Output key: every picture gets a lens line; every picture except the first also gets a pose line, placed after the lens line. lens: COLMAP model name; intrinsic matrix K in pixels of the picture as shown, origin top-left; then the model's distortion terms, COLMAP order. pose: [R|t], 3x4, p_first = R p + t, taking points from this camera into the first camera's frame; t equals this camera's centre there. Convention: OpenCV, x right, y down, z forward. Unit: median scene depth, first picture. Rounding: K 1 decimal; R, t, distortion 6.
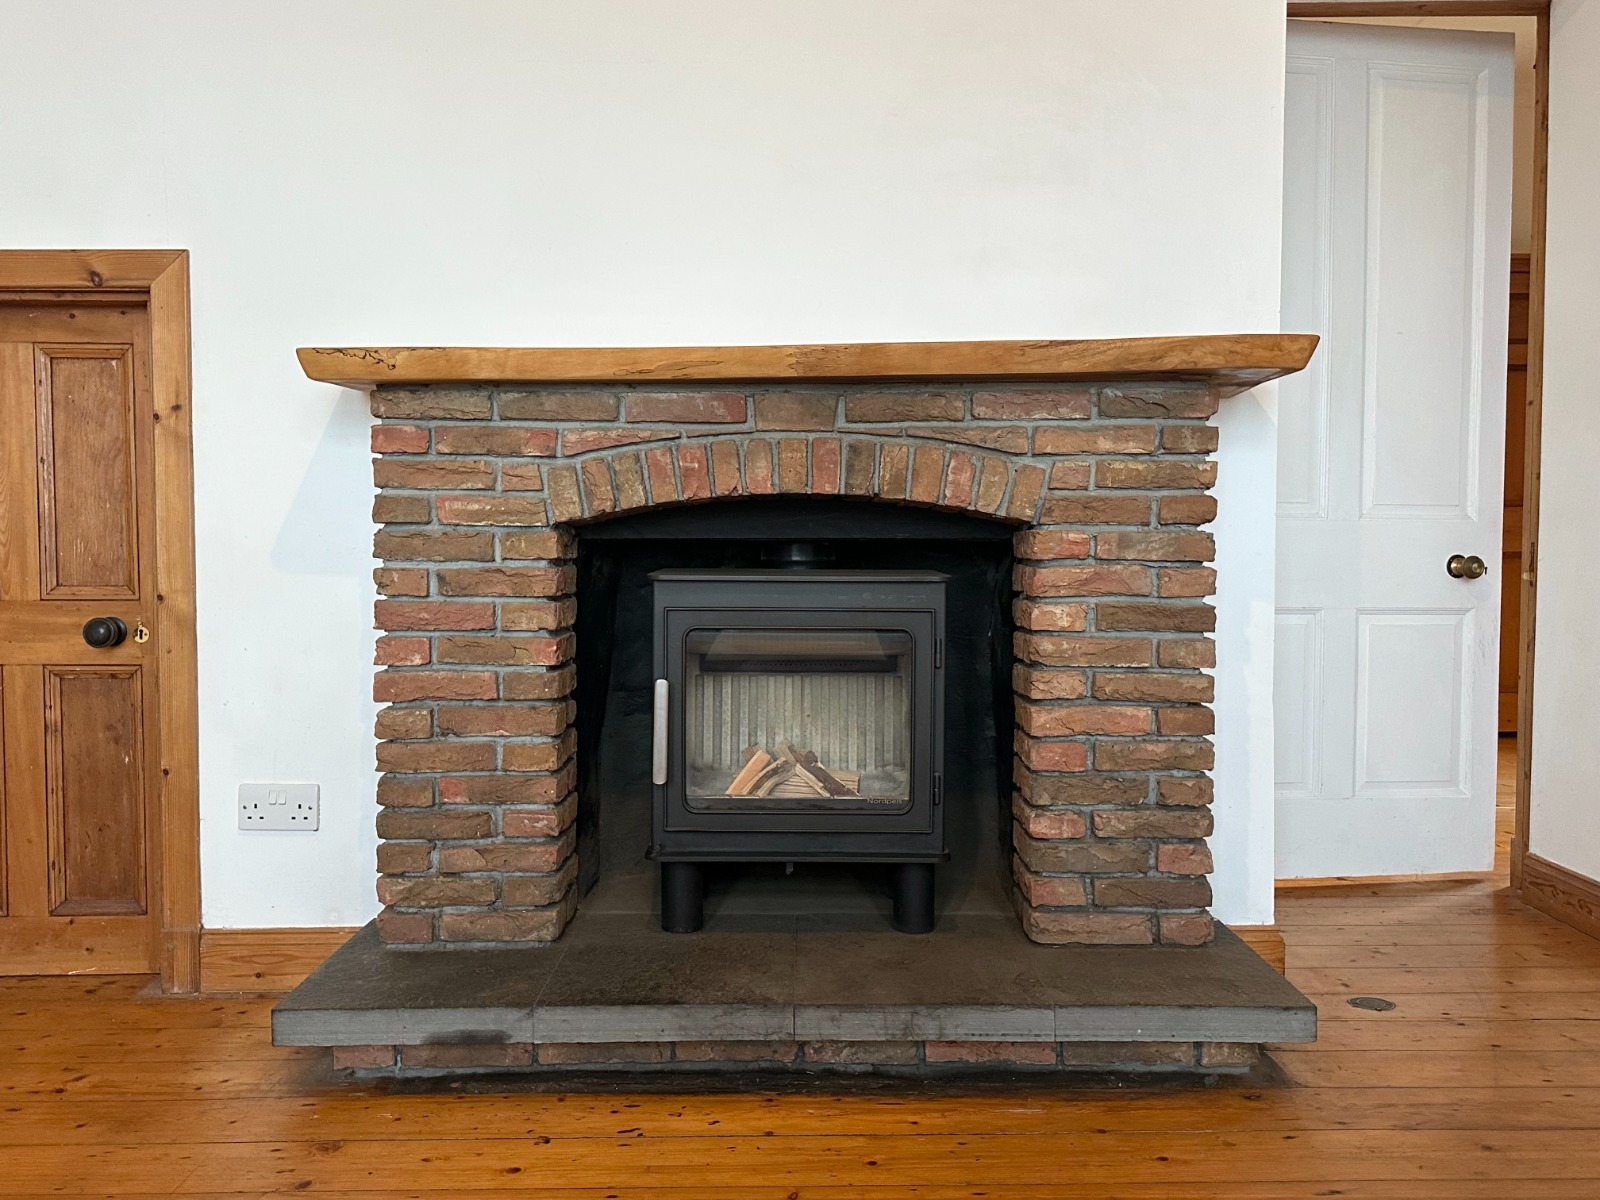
lens RADIAL K [[1339.4, 0, 799.7], [0, 1339.4, 588.1], [0, 0, 1]] dist [0.068090, -0.024192]
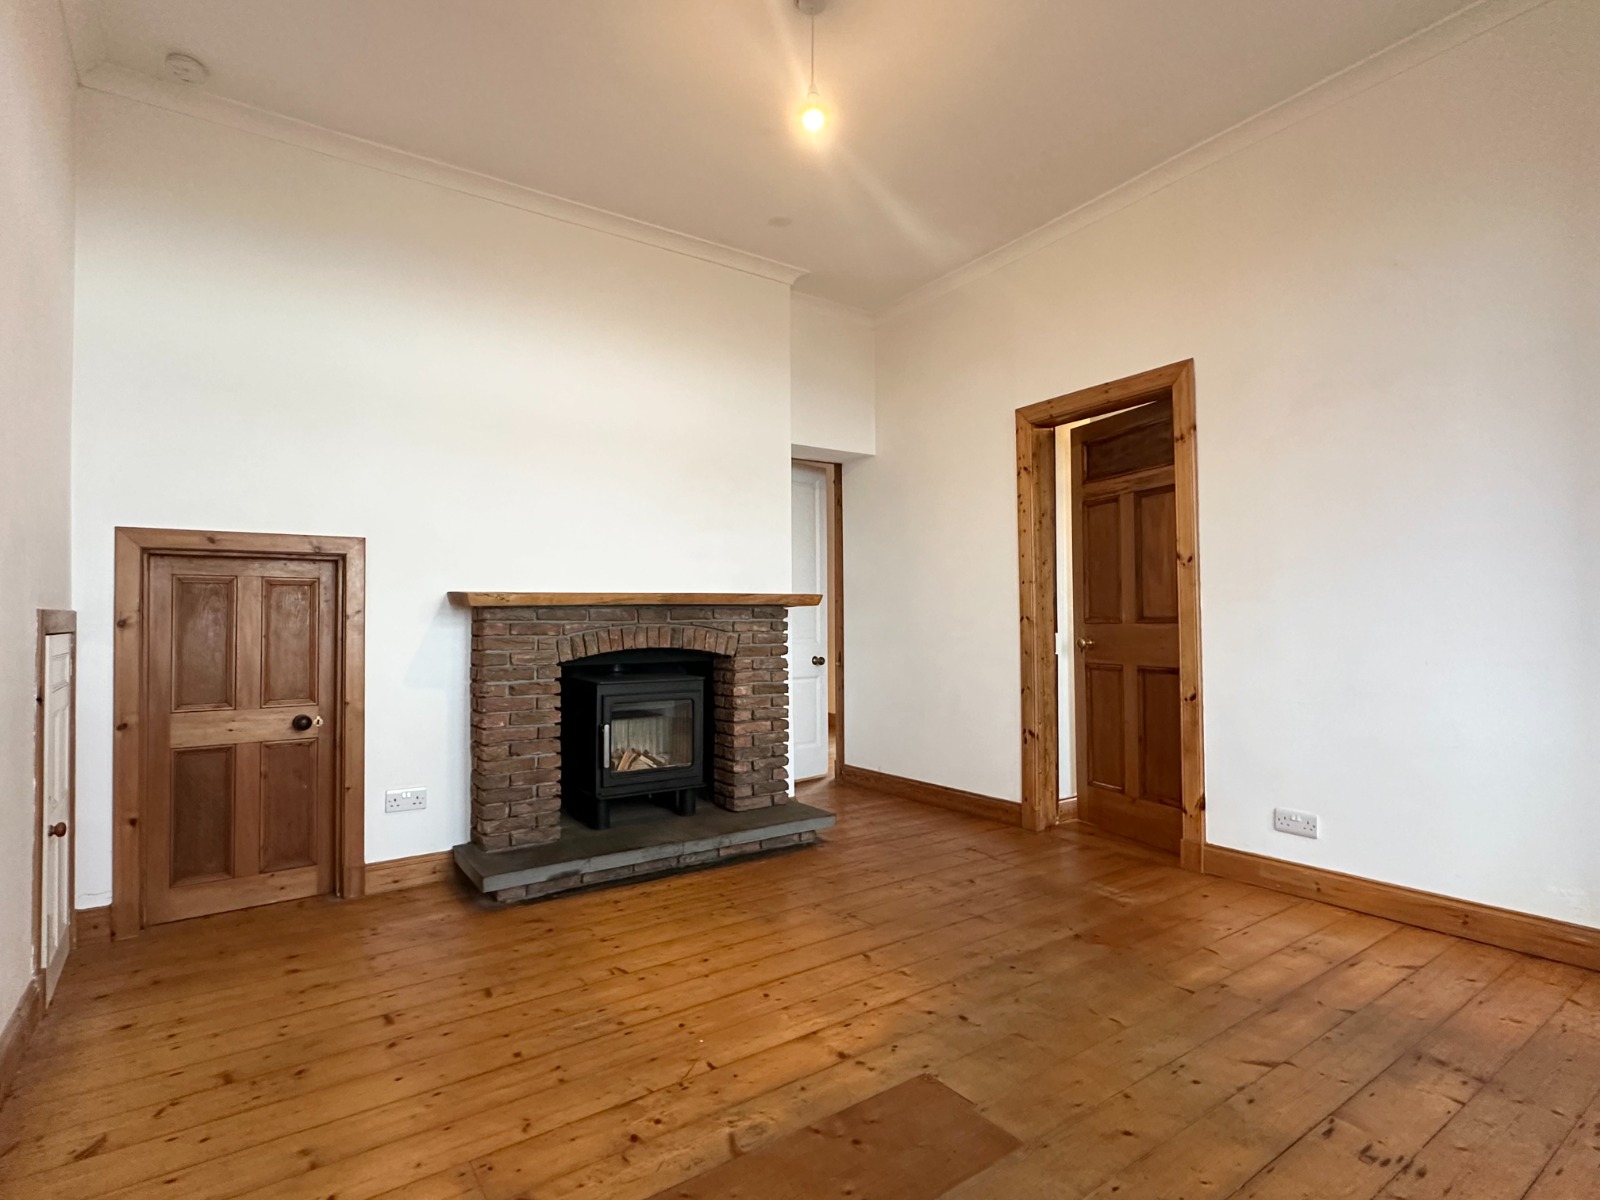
lens RADIAL K [[804.3, 0, 802.2], [0, 804.3, 607.6], [0, 0, 1]] dist [-0.001110, -0.000433]
pose [[0.822536, 0.005578, 0.568685, -0.640142], [0.025572, 0.998578, -0.046781, -0.067848], [-0.568138, 0.053022, 0.821224, -0.427471]]
